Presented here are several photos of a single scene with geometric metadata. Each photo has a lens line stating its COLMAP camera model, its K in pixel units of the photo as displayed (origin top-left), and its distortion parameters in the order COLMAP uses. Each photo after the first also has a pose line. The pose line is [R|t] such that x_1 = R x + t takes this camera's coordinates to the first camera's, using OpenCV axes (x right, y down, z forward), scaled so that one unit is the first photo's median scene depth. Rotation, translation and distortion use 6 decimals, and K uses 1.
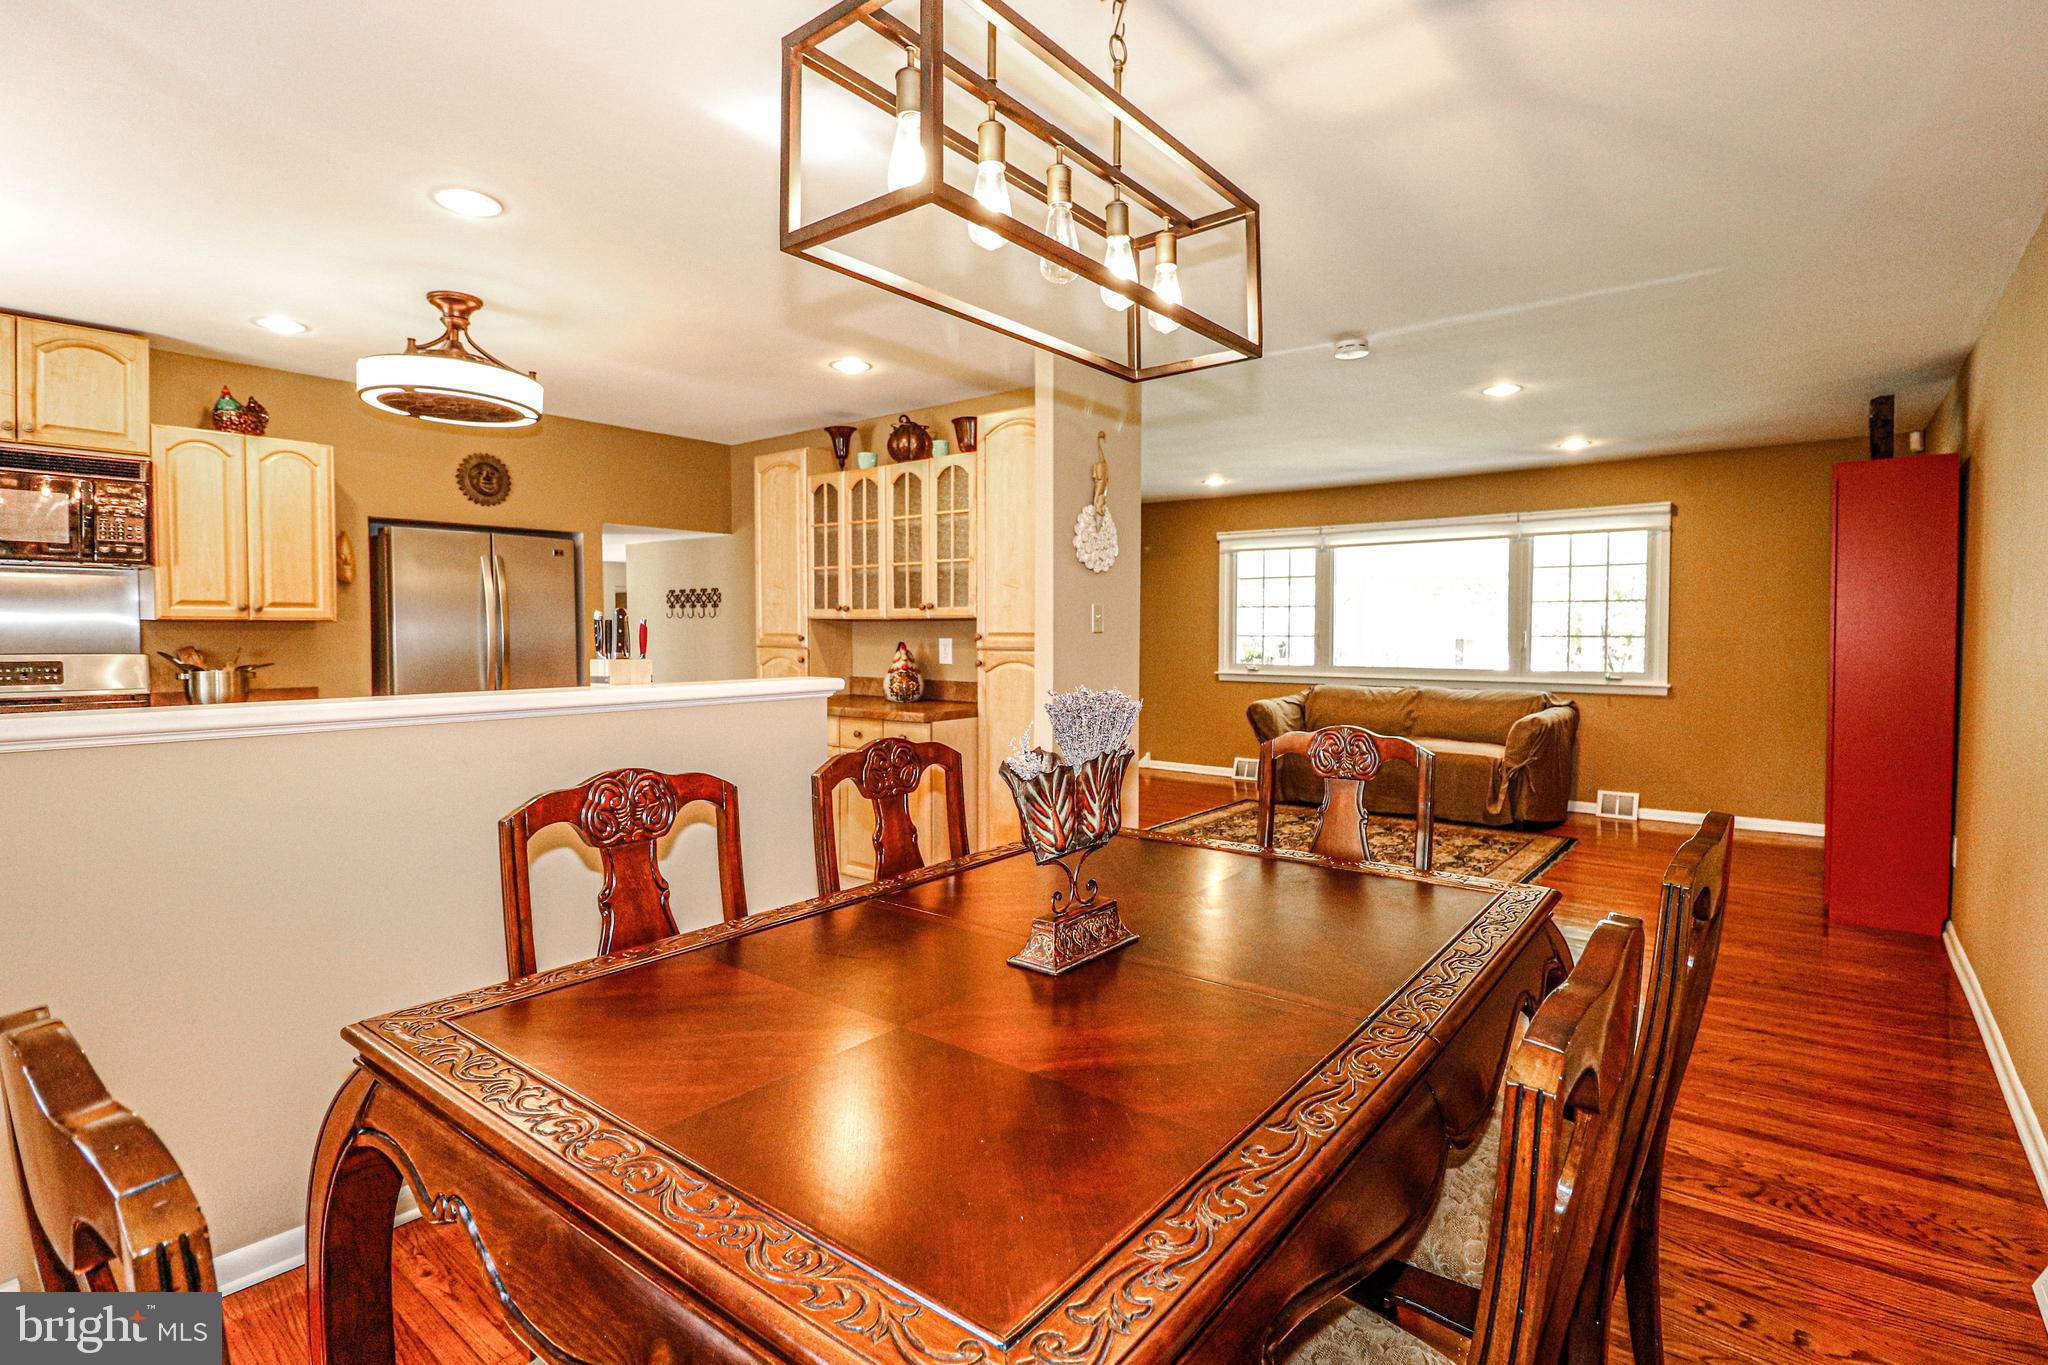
lens RADIAL K [[965.7, 0, 1009.9], [0, 965.7, 664.3], [0, 0, 1]] dist [-0.008923, -0.007542]
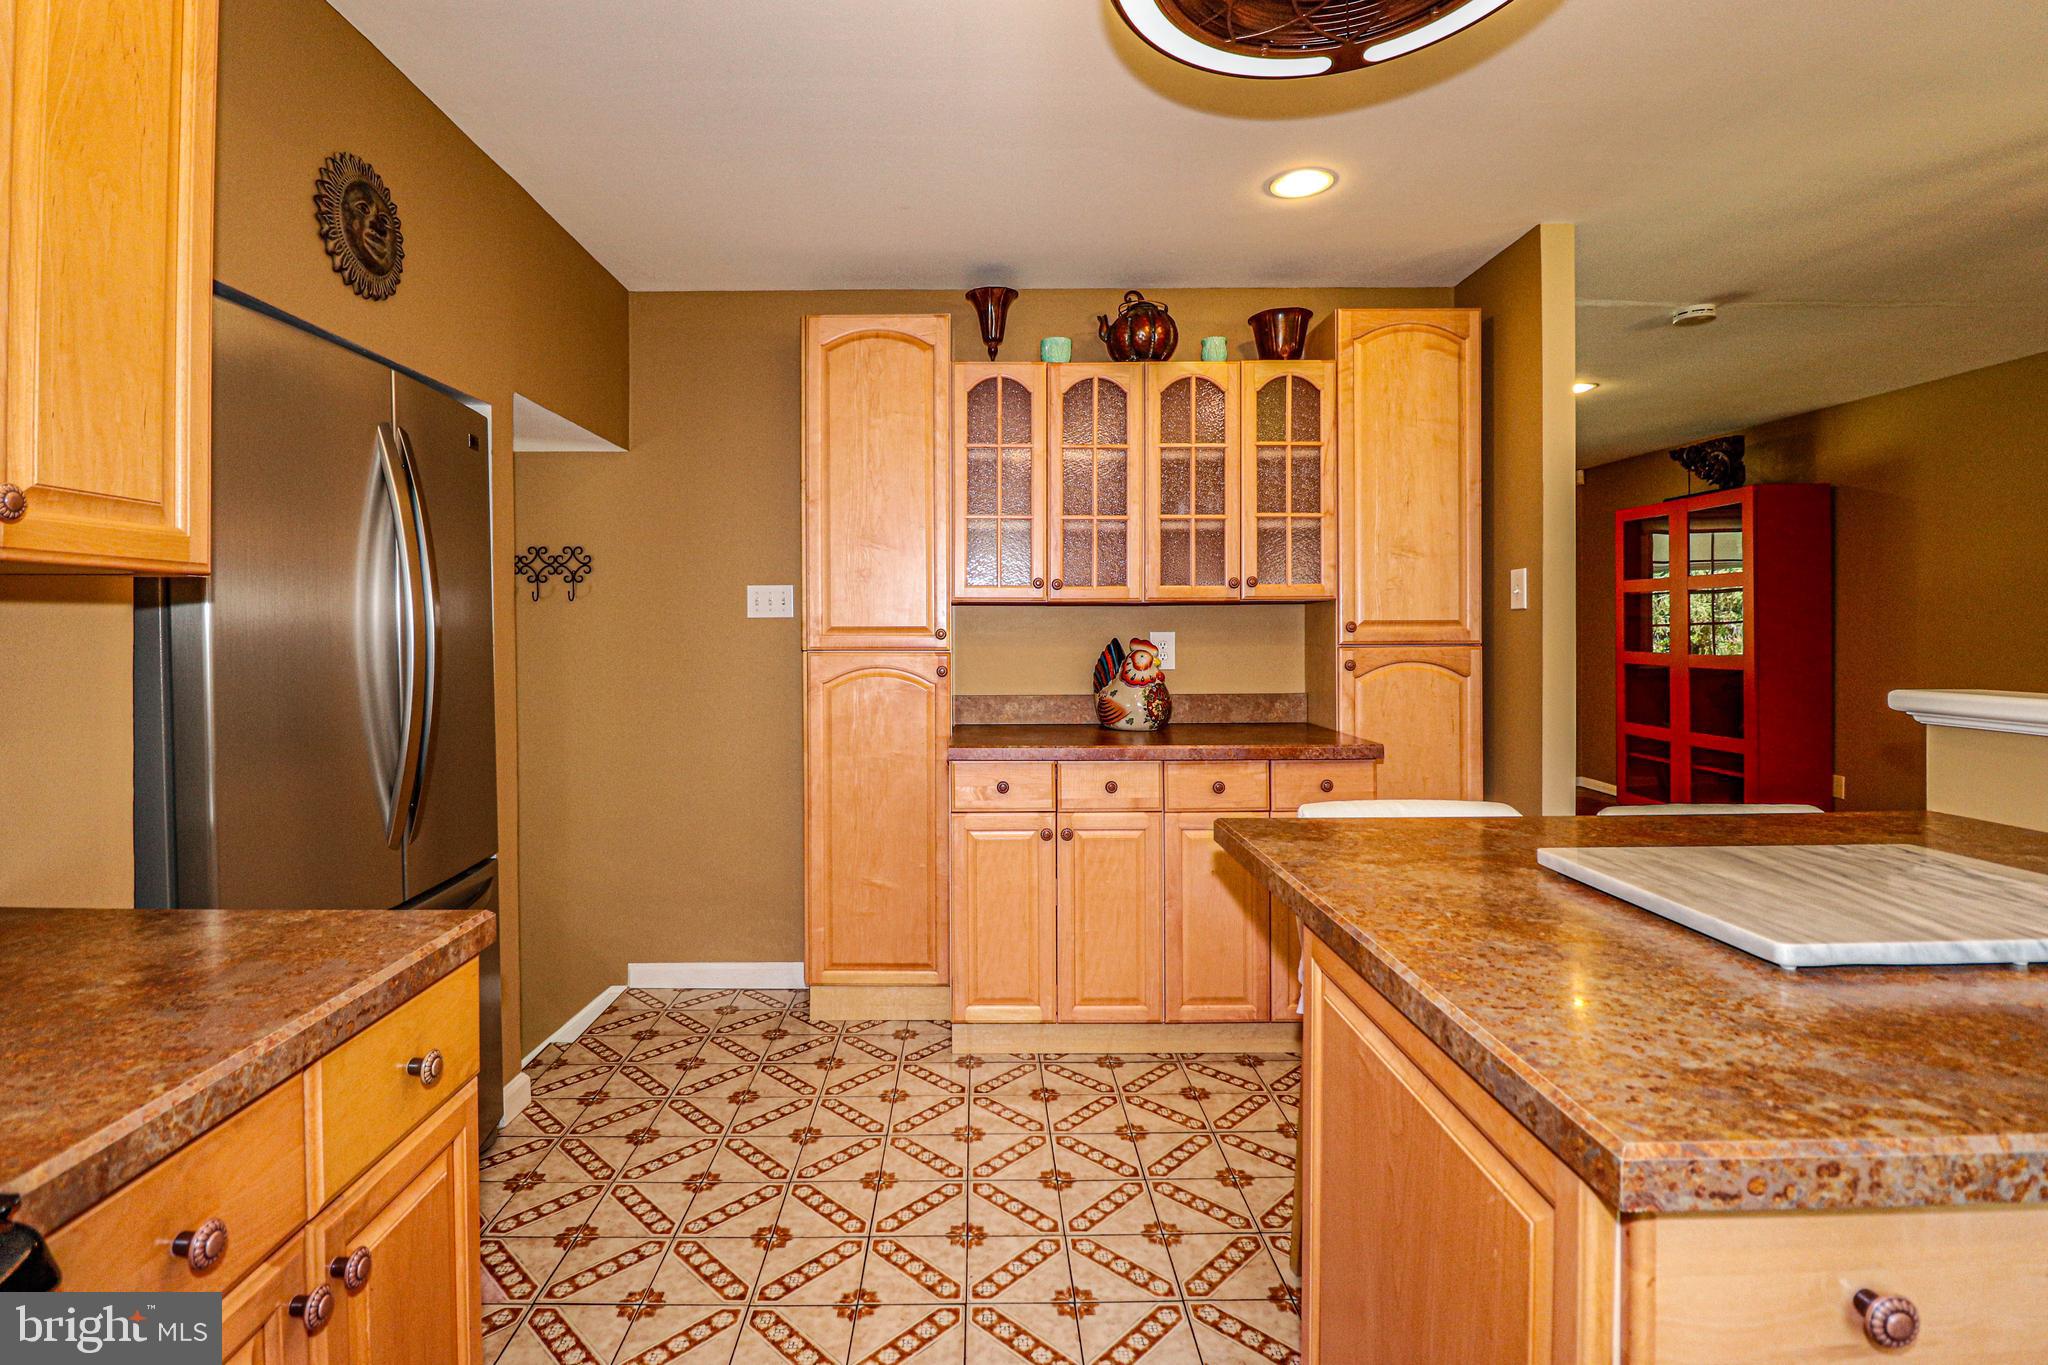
lens RADIAL K [[965.7, 0, 988.8], [0, 965.7, 640.5], [0, 0, 1]] dist [-0.008923, -0.007542]
pose [[0.775408, -0.014707, 0.631289, -0.605987], [0.031480, 0.999386, -0.015384, -0.014258], [-0.630675, 0.031802, 0.775395, 0.562377]]
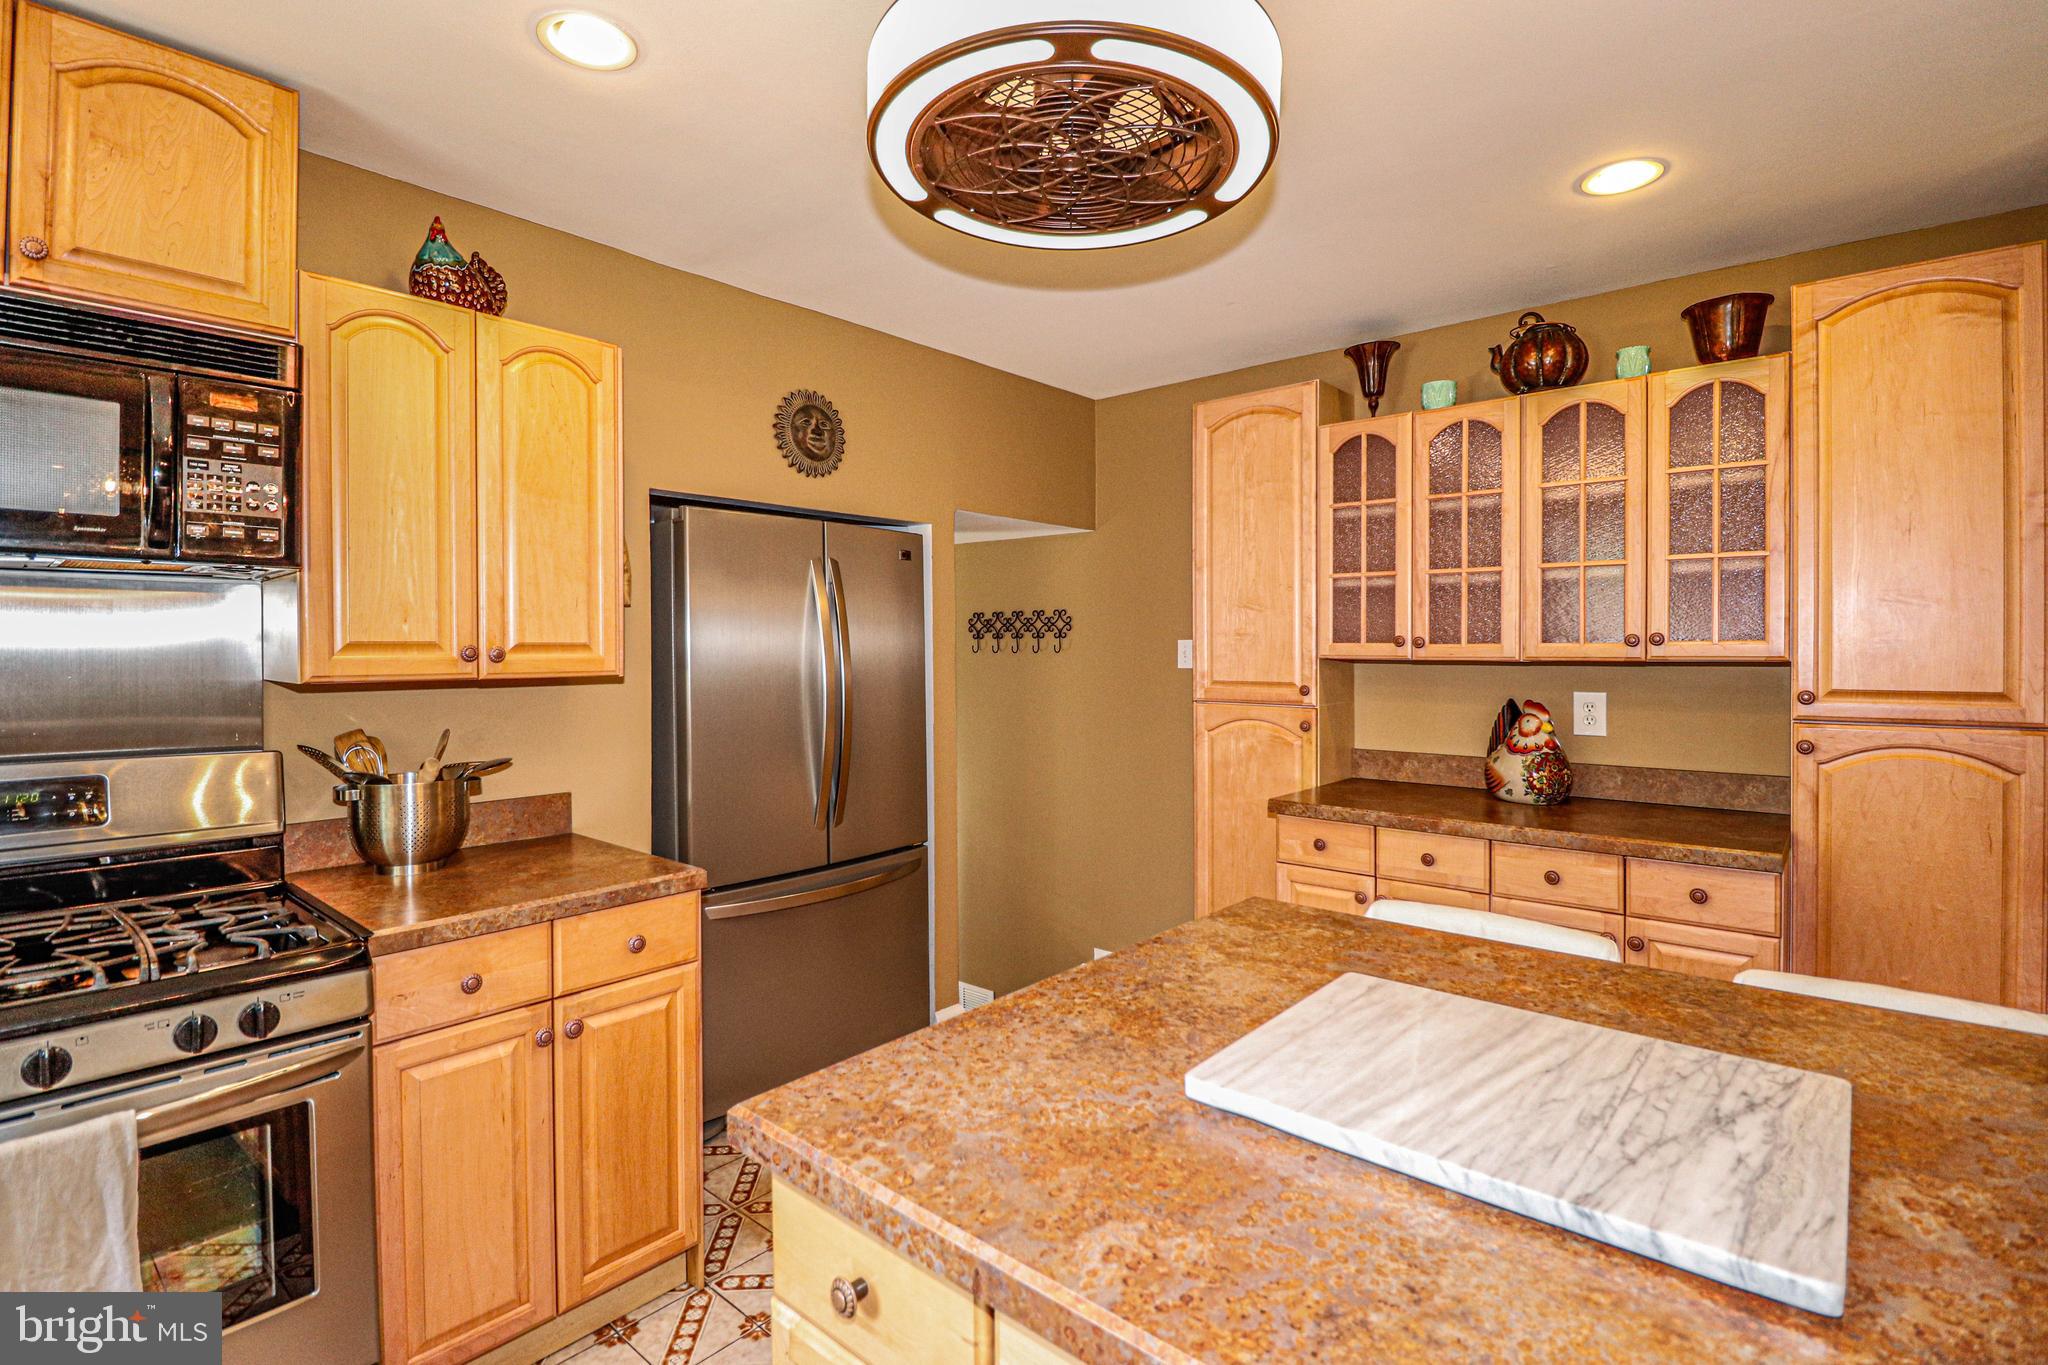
lens RADIAL K [[965.7, 0, 1031.4], [0, 965.7, 656.0], [0, 0, 1]] dist [-0.008923, -0.007542]
pose [[0.999686, -0.006519, -0.024183, -0.401387], [0.005798, 0.999540, -0.029764, -0.034036], [0.024366, 0.029615, 0.999264, 0.411380]]
